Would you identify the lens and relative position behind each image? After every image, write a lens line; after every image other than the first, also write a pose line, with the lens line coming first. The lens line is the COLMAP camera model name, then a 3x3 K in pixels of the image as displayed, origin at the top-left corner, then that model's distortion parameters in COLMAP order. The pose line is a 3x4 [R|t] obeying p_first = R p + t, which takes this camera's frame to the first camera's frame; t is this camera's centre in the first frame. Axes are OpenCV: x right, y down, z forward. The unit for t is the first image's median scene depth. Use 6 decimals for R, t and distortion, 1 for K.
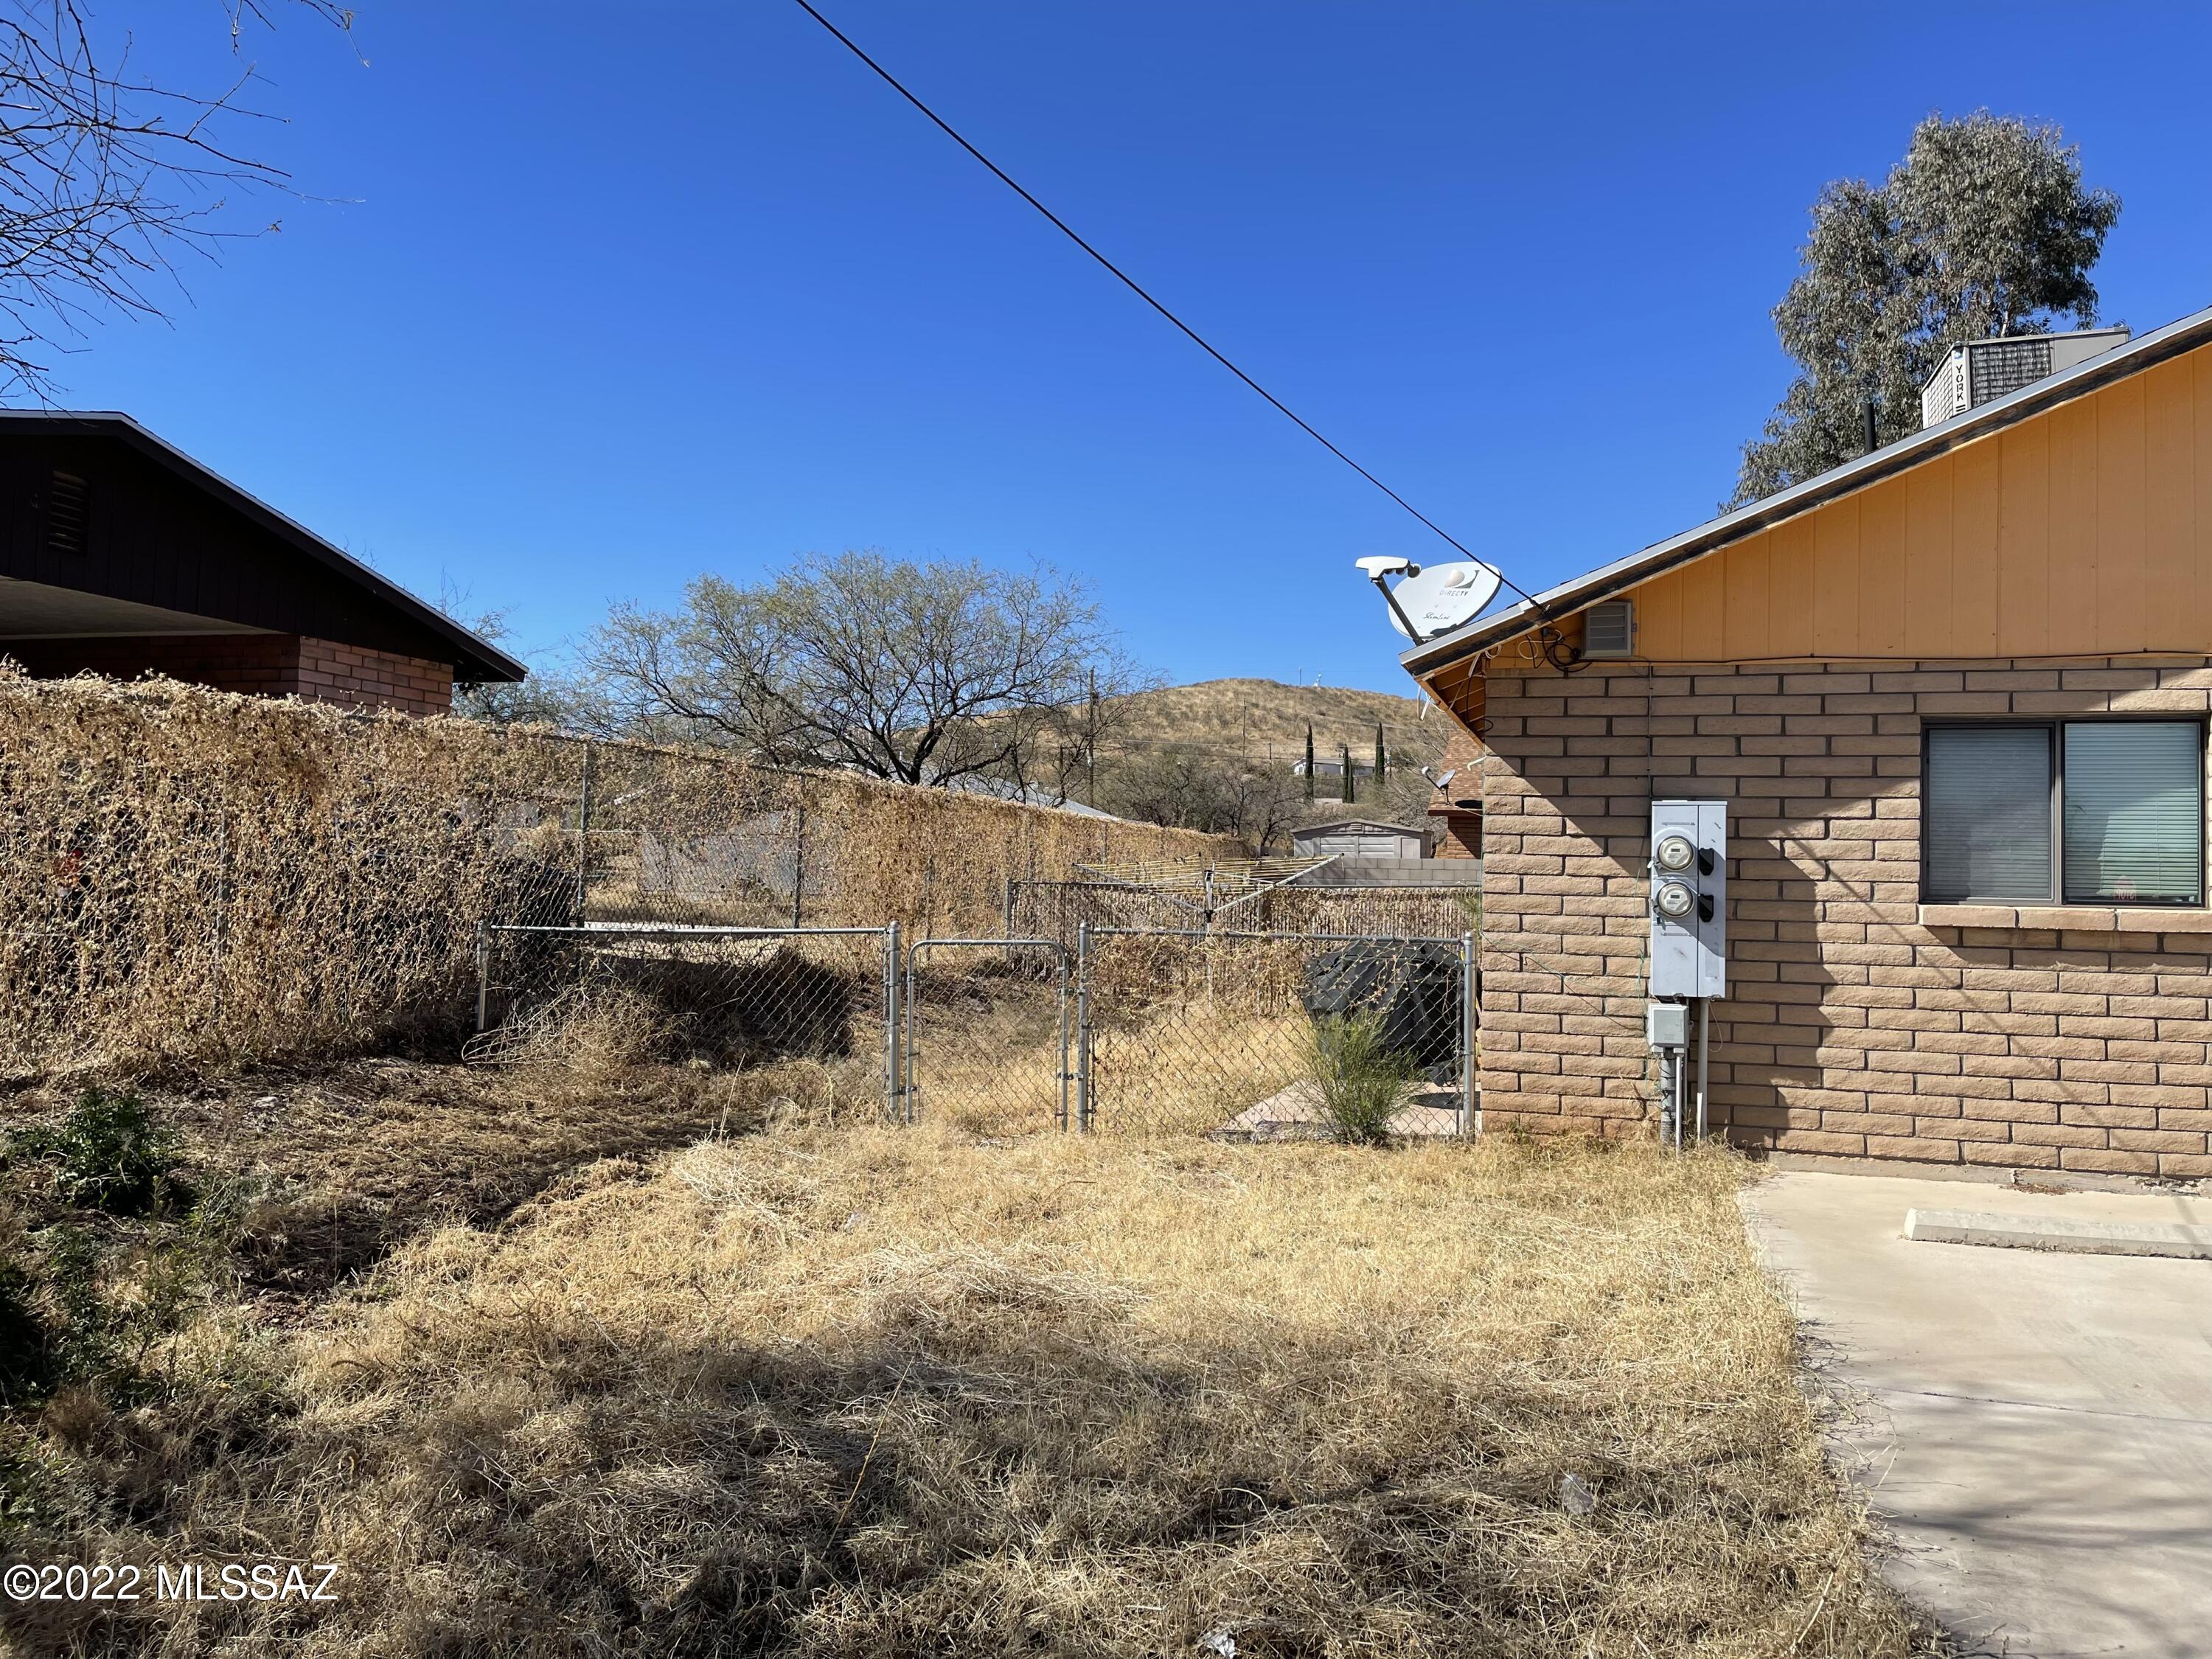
lens RADIAL K [[1637.4, 0, 1100.8], [0, 1637.4, 824.4], [0, 0, 1]] dist [0.053324, -0.067330]
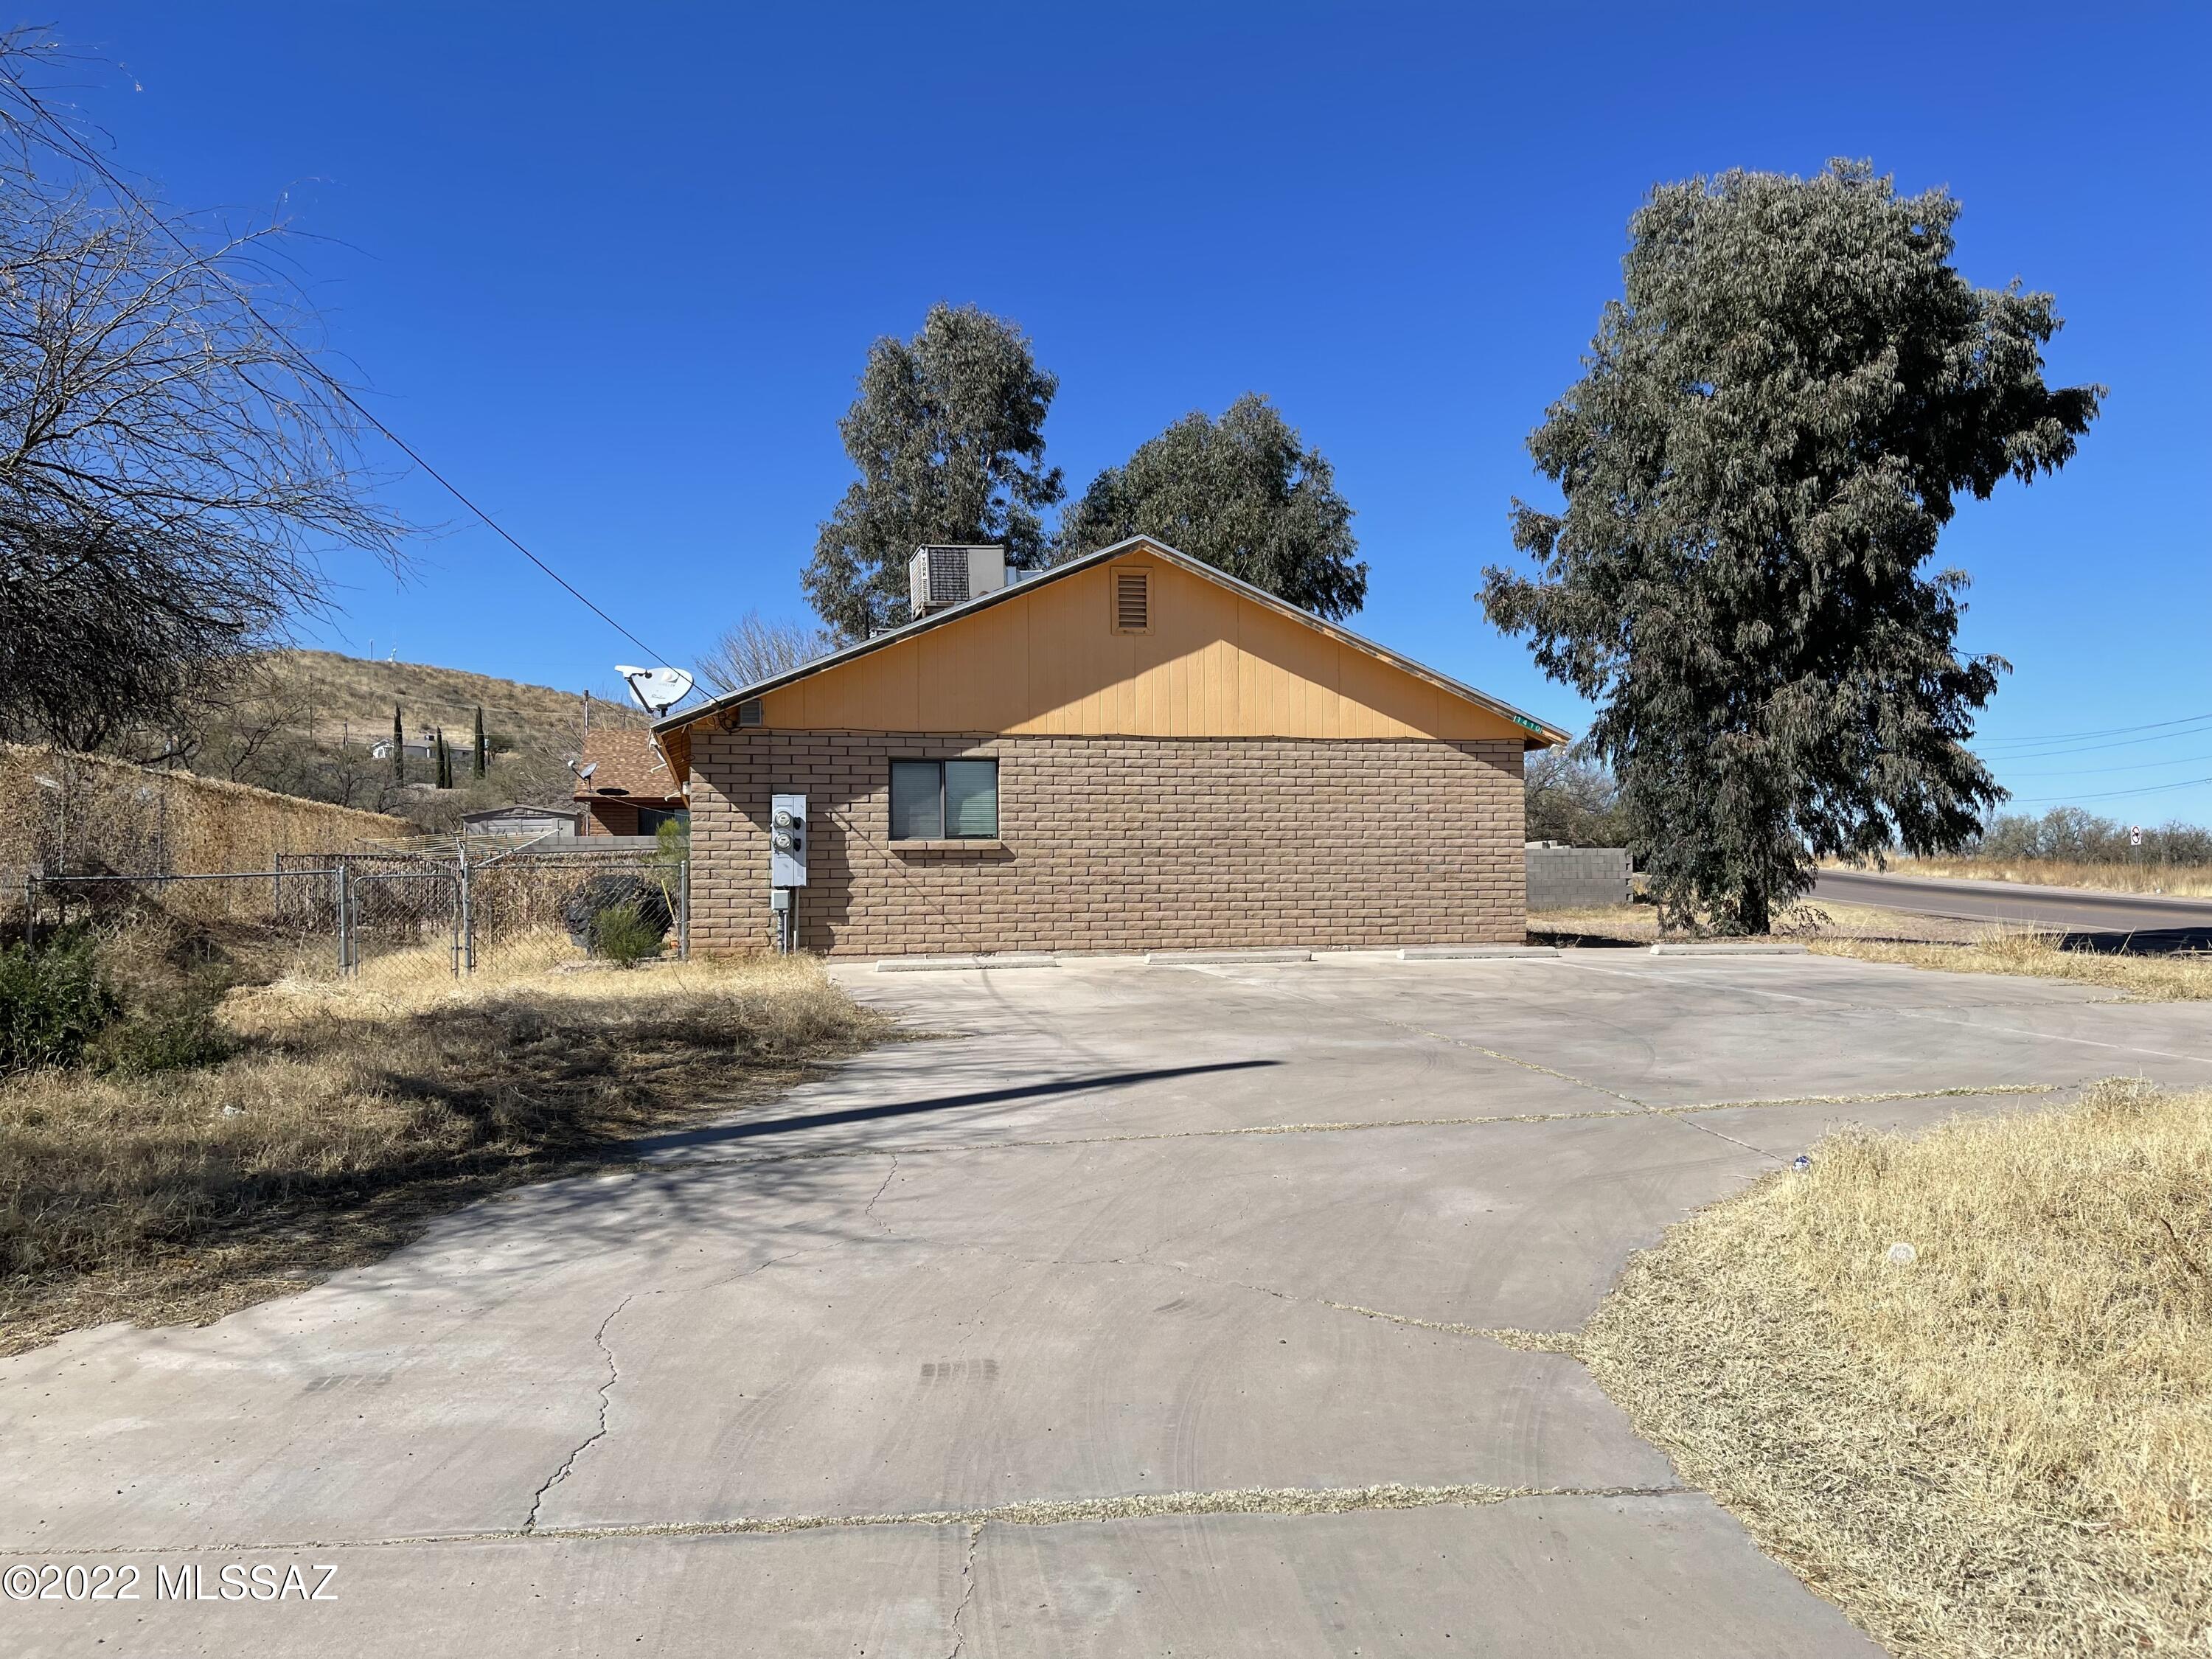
lens RADIAL K [[1586.1, 0, 1106.0], [0, 1586.1, 829.5], [0, 0, 1]] dist [0.234047, -0.410983]
pose [[0.856739, -0.015676, 0.515512, -0.360296], [0.009040, 0.999841, 0.015381, 0.002331], [-0.515671, -0.008518, 0.856744, -0.987929]]
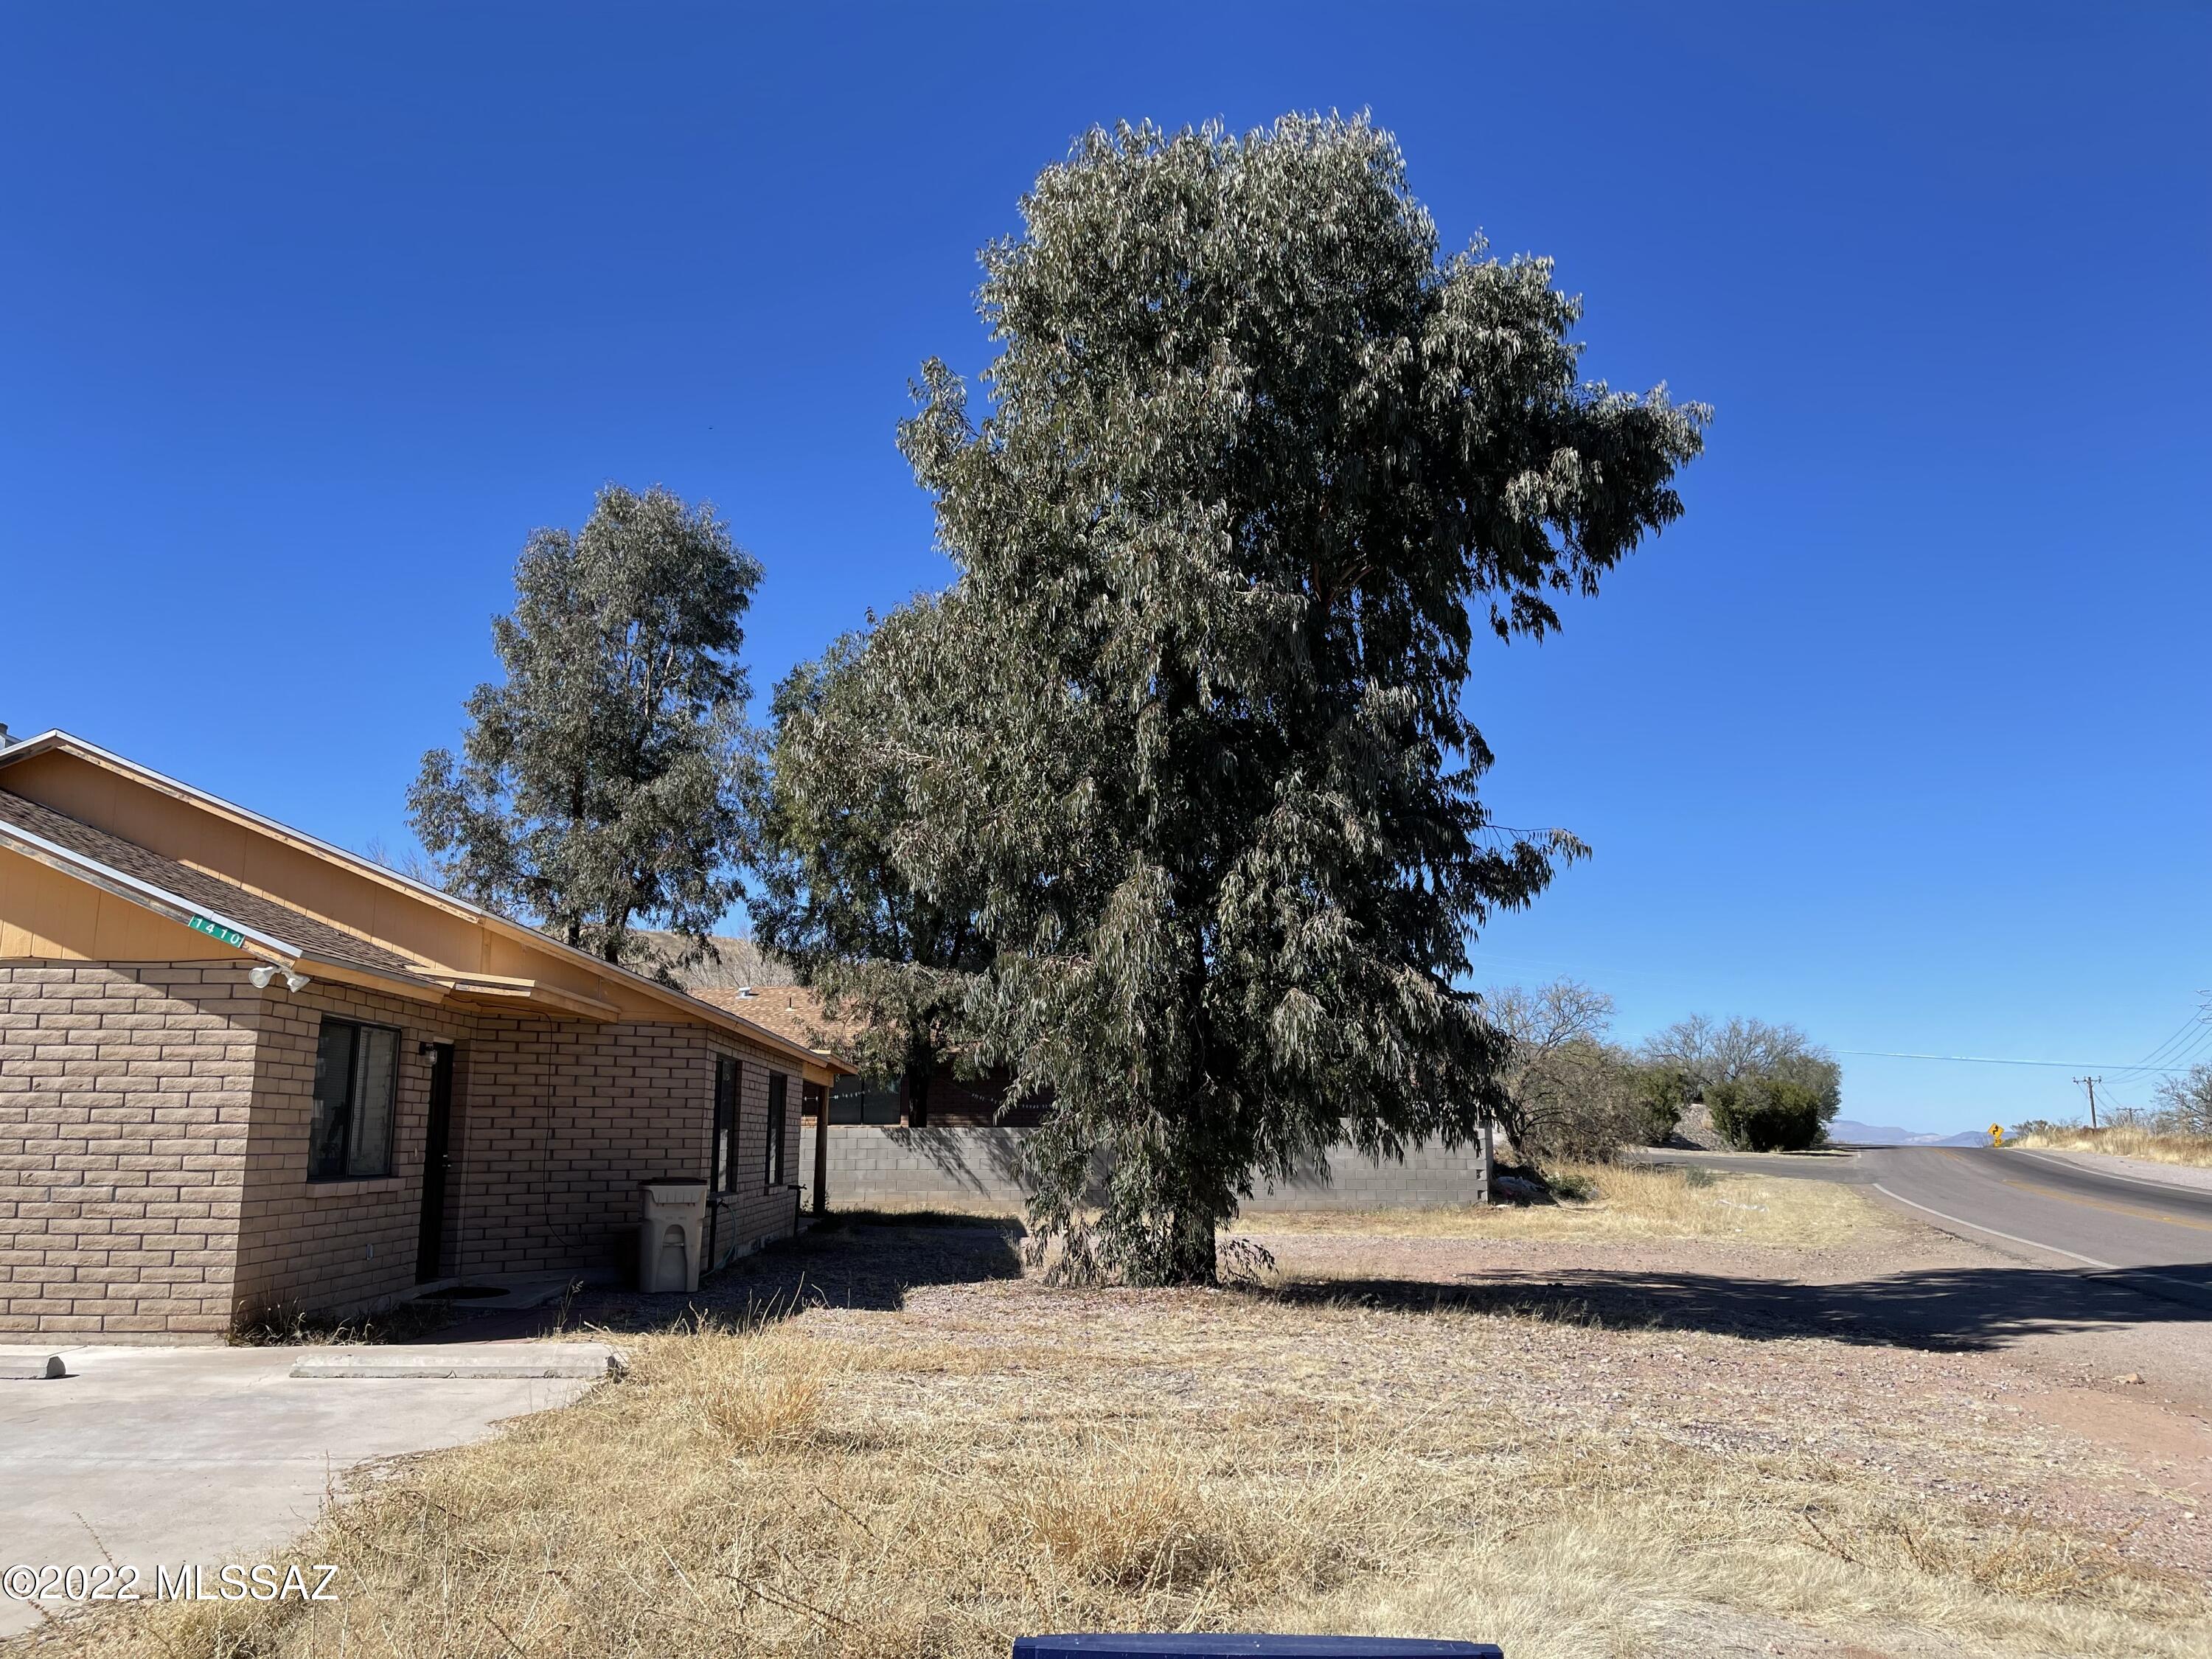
lens RADIAL K [[1637.4, 0, 1100.8], [0, 1637.4, 824.4], [0, 0, 1]] dist [0.053324, -0.067330]
pose [[0.931965, 0.042415, 0.360059, 1.515298], [0.012314, 0.988857, -0.148361, 0.012604], [-0.362339, 0.142701, 0.921057, -0.809051]]
